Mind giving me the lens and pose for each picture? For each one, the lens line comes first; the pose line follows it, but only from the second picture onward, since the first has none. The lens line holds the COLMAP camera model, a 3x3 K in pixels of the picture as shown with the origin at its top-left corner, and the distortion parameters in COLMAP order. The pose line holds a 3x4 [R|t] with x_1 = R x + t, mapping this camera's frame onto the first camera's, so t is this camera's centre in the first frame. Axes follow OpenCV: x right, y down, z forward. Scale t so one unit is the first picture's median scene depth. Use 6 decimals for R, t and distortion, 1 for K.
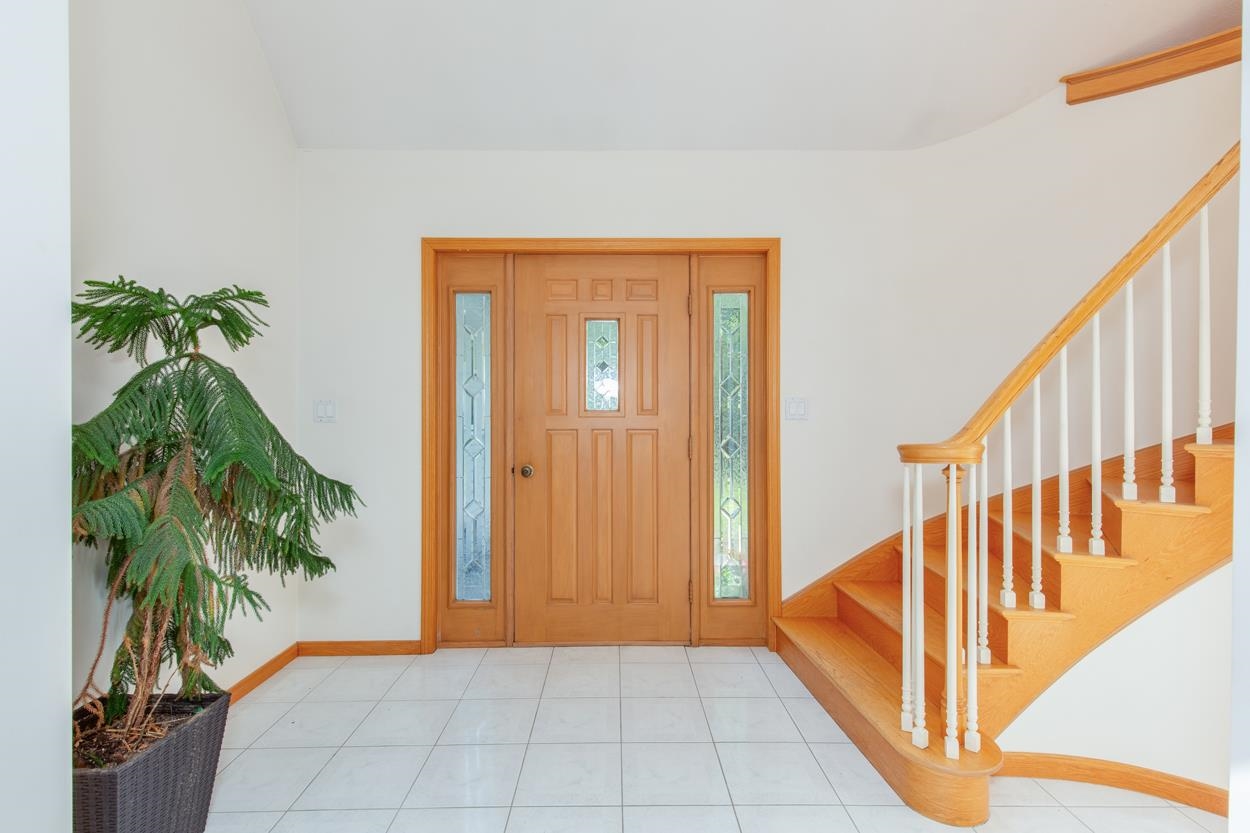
lens RADIAL K [[549.7, 0, 622.9], [0, 549.7, 427.3], [0, 0, 1]] dist [0.001447, 0.000044]
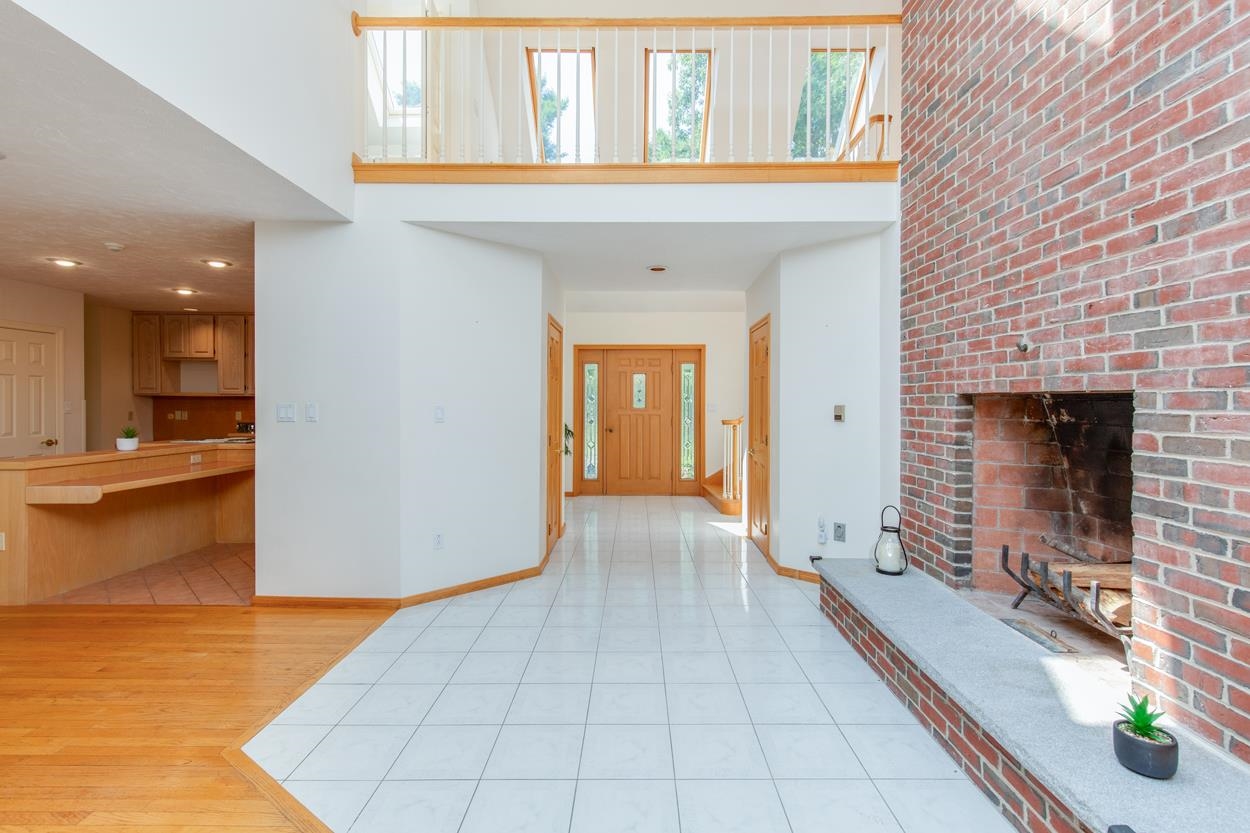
lens RADIAL K [[565.4, 0, 633.3], [0, 565.4, 407.5], [0, 0, 1]] dist [0.002529, -0.000519]
pose [[0.999856, 0.003636, -0.016569, -0.022073], [-0.003601, 0.999991, 0.002145, -0.037966], [0.016576, -0.002085, 0.999860, -1.761679]]
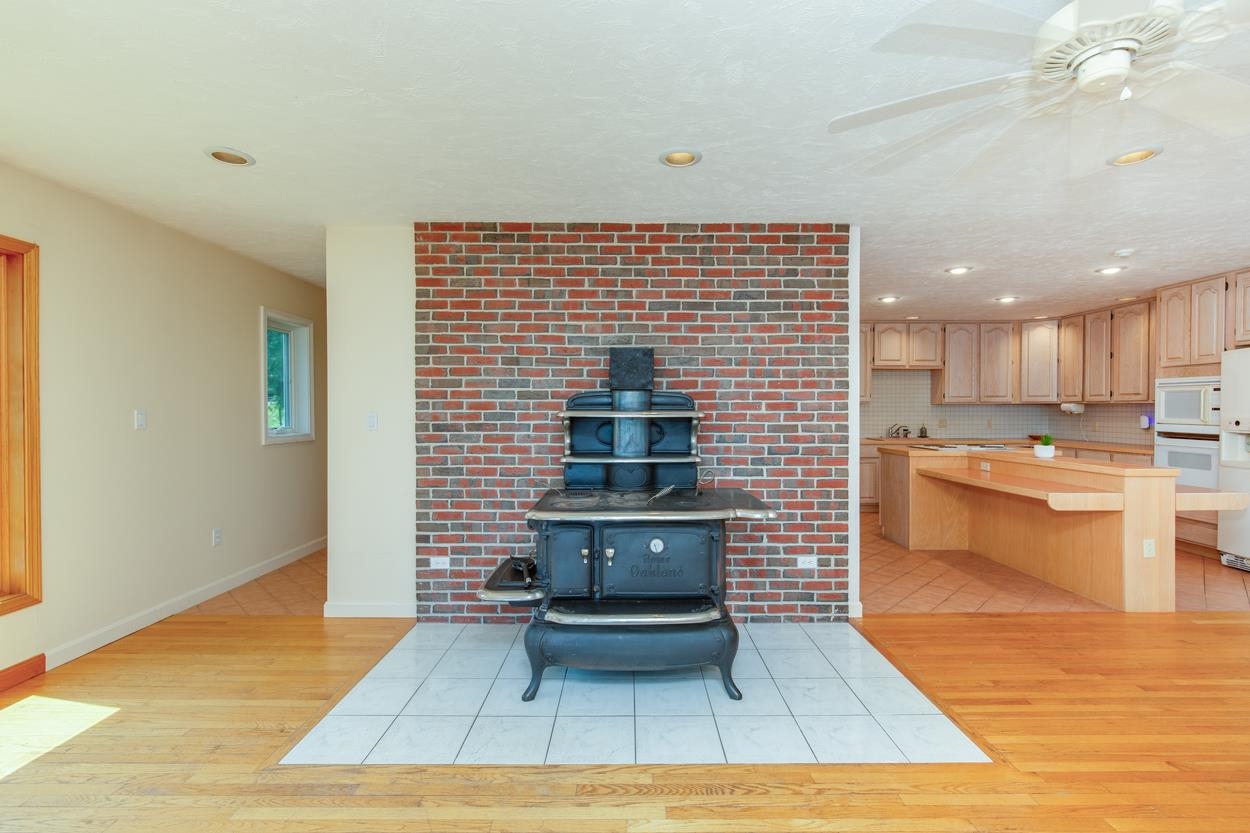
lens RADIAL K [[572.4, 0, 625.0], [0, 572.4, 416.5], [0, 0, 1]] dist [0.003702, 0.000226]
pose [[0.999853, 0.000489, -0.017125, -2.632480], [-0.000409, 0.999989, 0.004677, -0.031370], [0.017127, -0.004669, 0.999842, -1.820359]]
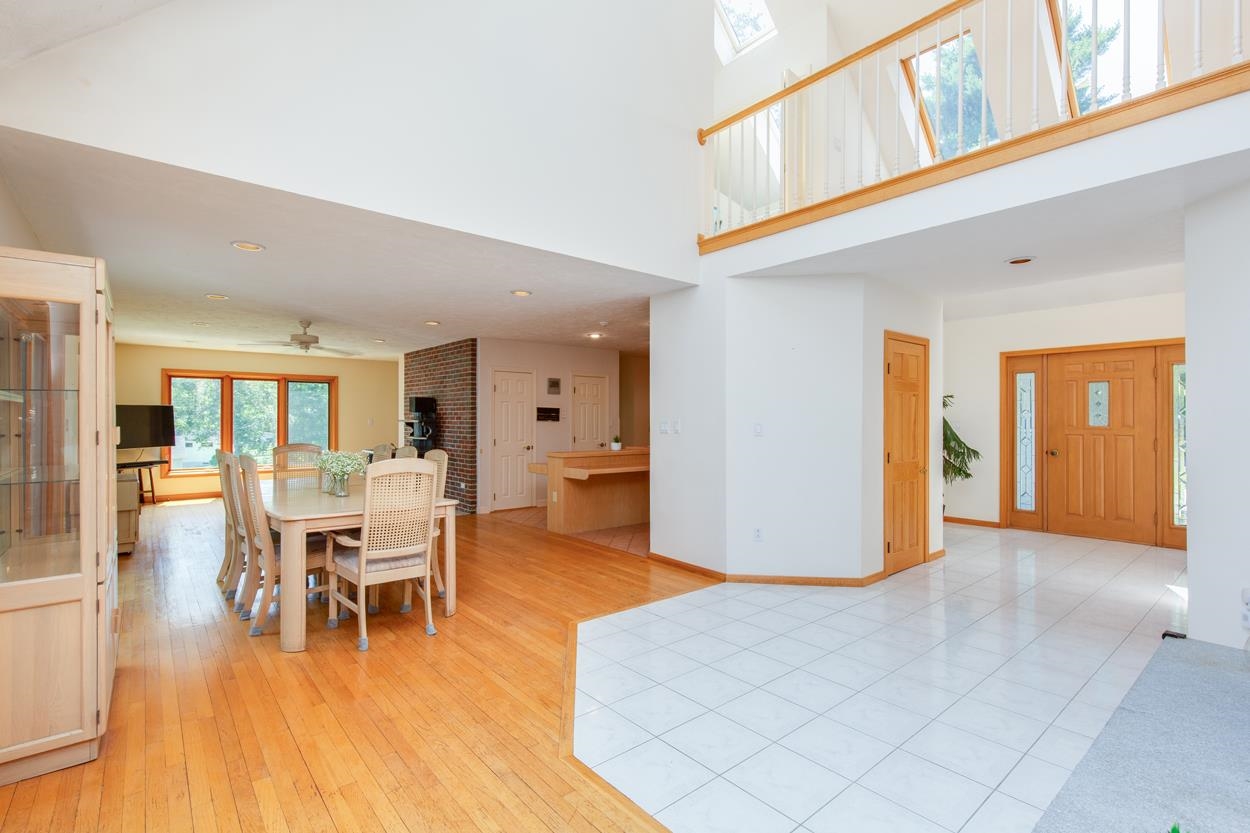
lens RADIAL K [[572.4, 0, 625.0], [0, 572.4, 416.5], [0, 0, 1]] dist [0.003702, 0.000226]
pose [[0.630046, -0.002289, -0.776554, 0.518328], [-0.005511, 0.999957, -0.007419, -0.039590], [0.776538, 0.008954, 0.630006, -1.755540]]
